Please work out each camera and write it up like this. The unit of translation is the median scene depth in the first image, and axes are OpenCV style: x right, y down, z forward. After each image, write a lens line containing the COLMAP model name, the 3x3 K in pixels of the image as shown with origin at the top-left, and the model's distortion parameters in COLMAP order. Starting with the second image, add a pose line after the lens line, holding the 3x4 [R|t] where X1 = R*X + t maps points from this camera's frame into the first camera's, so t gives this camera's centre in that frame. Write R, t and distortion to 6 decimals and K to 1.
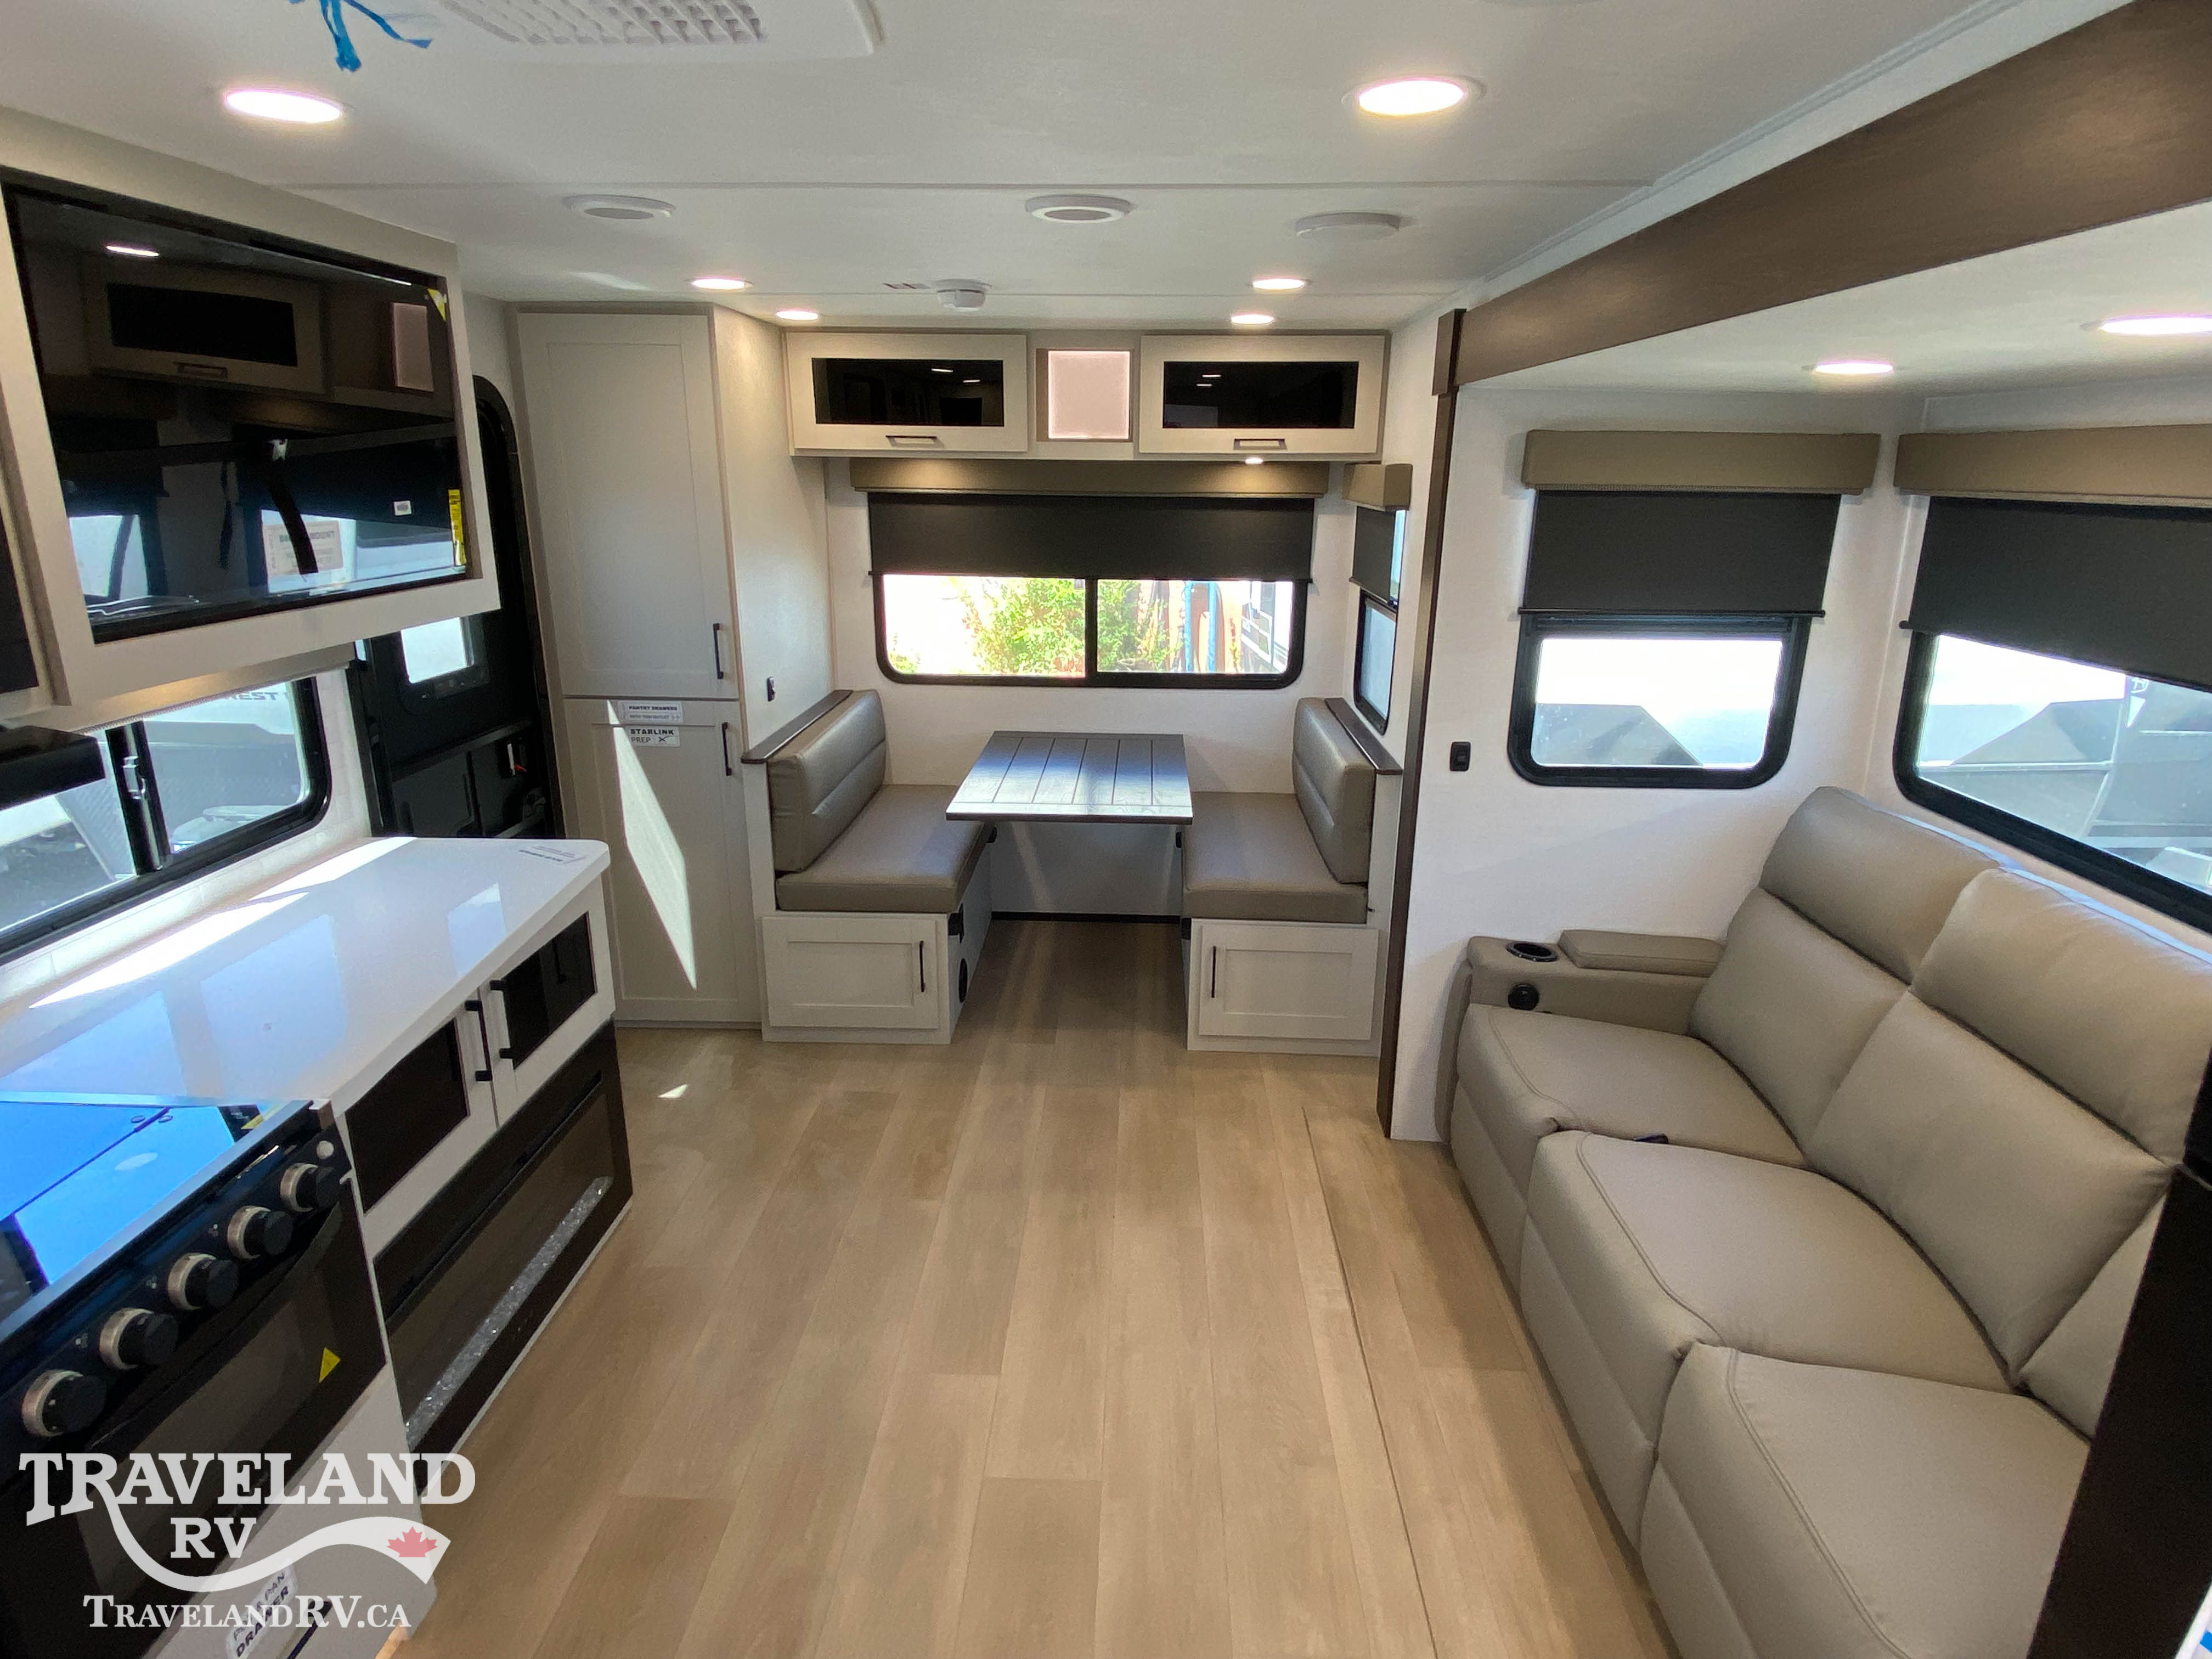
lens RADIAL K [[1230.4, 0, 1106.0], [0, 1230.4, 829.5], [0, 0, 1]] dist [0.047528, -0.044636]
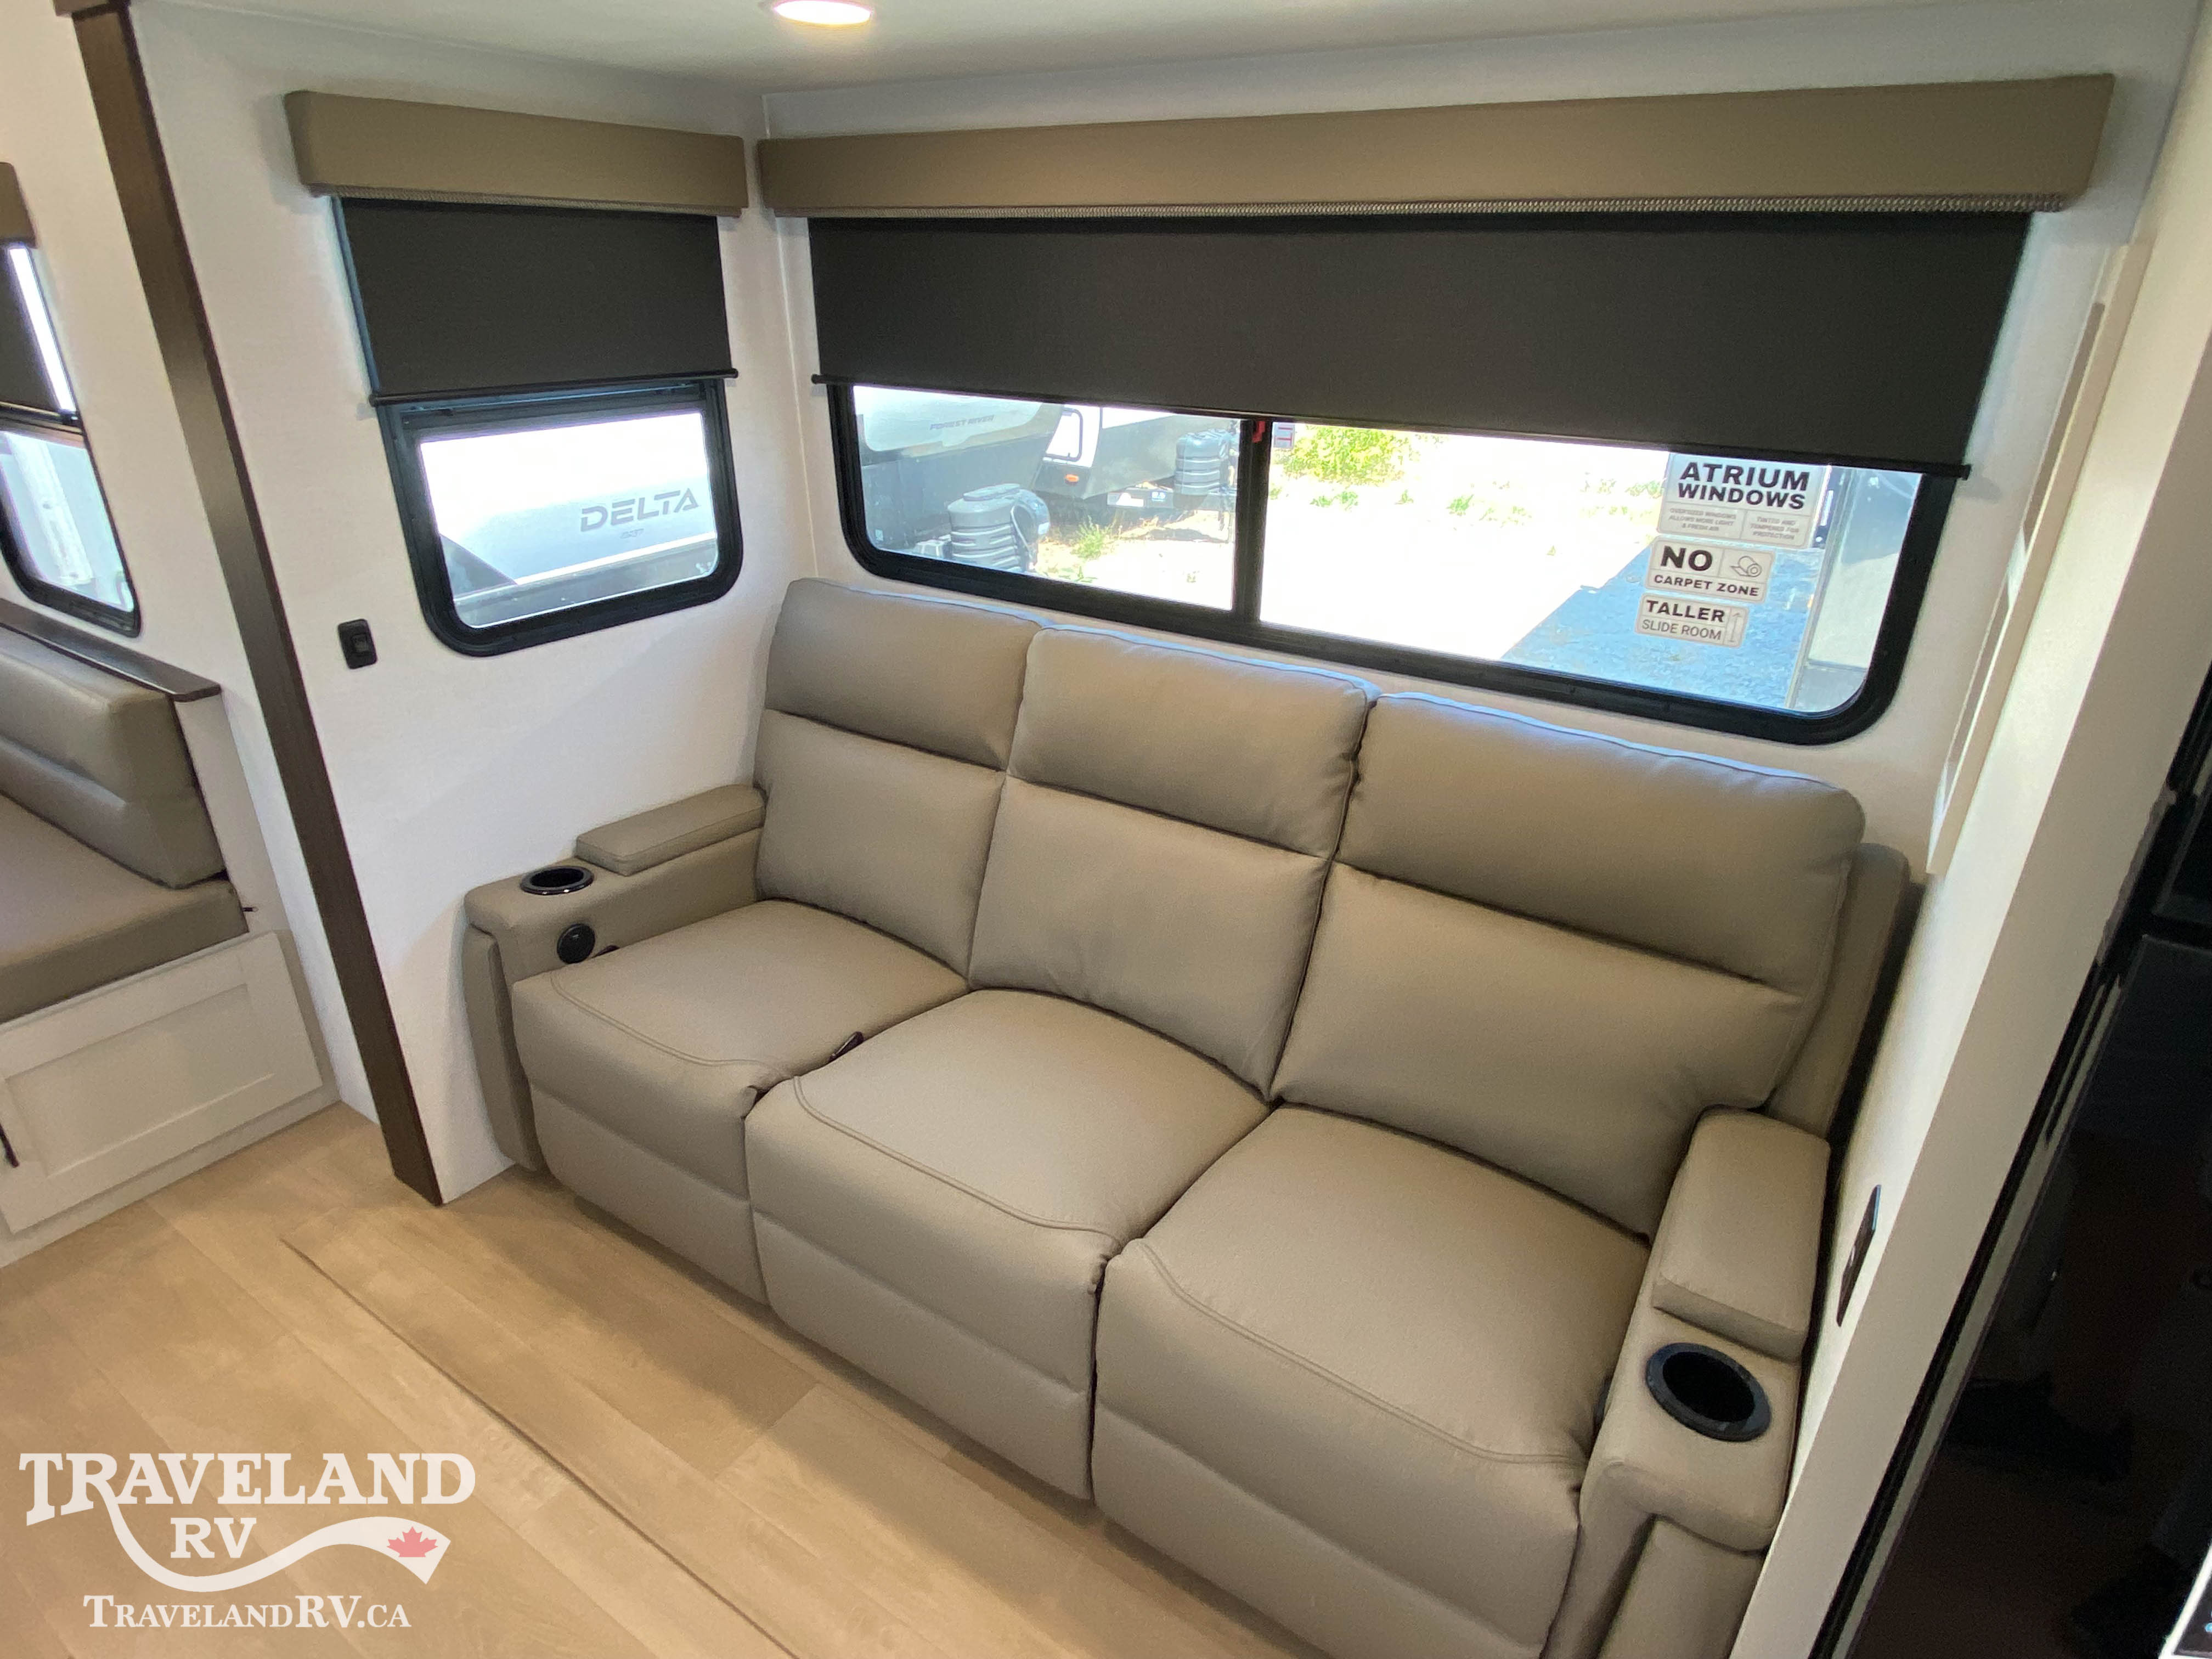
lens RADIAL K [[1230.4, 0, 1106.0], [0, 1230.4, 829.5], [0, 0, 1]] dist [0.047528, -0.044636]
pose [[0.529080, -0.358922, 0.768928, -0.040295], [0.235309, 0.932663, 0.273440, -0.057056], [-0.815294, 0.036264, 0.577911, 0.328301]]
